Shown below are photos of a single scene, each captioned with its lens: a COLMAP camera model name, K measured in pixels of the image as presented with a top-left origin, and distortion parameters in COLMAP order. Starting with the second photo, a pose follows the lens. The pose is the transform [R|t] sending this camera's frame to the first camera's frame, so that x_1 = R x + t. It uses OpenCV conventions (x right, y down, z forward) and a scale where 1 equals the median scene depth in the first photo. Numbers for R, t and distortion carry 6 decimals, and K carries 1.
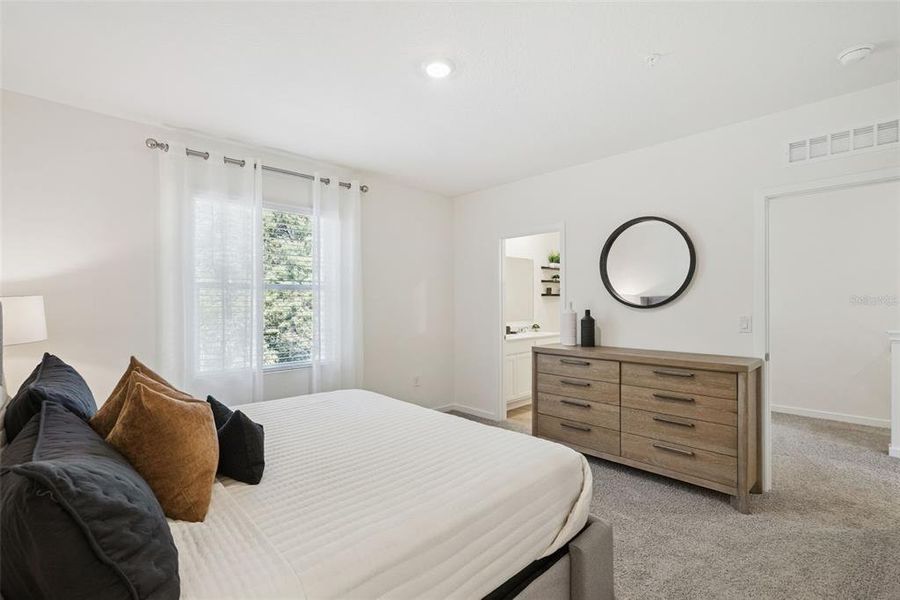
lens RADIAL K [[410.1, 0, 454.9], [0, 410.1, 301.2], [0, 0, 1]] dist [-0.003526, -0.000309]
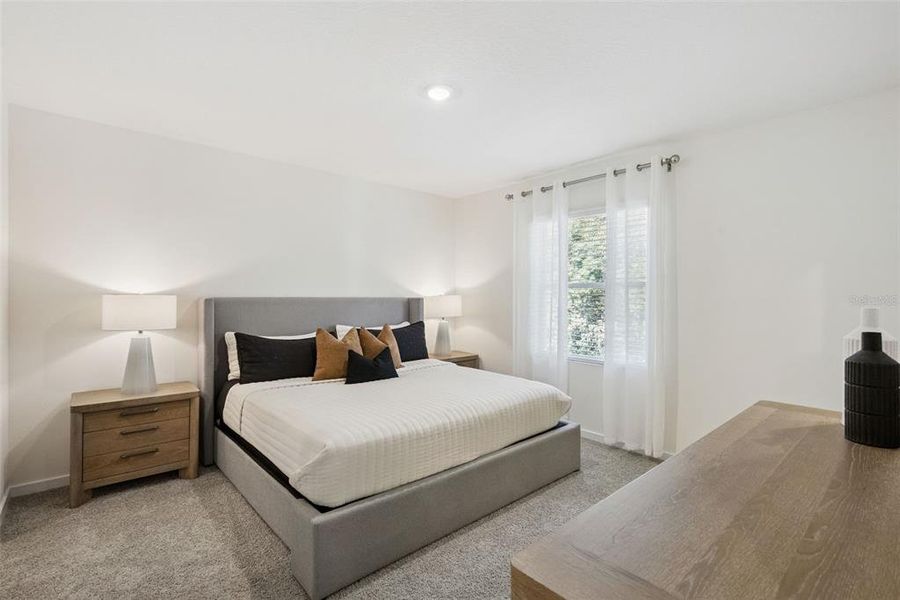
lens RADIAL K [[410.1, 0, 454.9], [0, 410.1, 297.8], [0, 0, 1]] dist [-0.003526, -0.000309]
pose [[-0.036807, 0.005601, -0.999307, 0.705351], [-0.011155, 0.999920, 0.006016, -0.005293], [0.999260, 0.011369, -0.036742, 0.718070]]
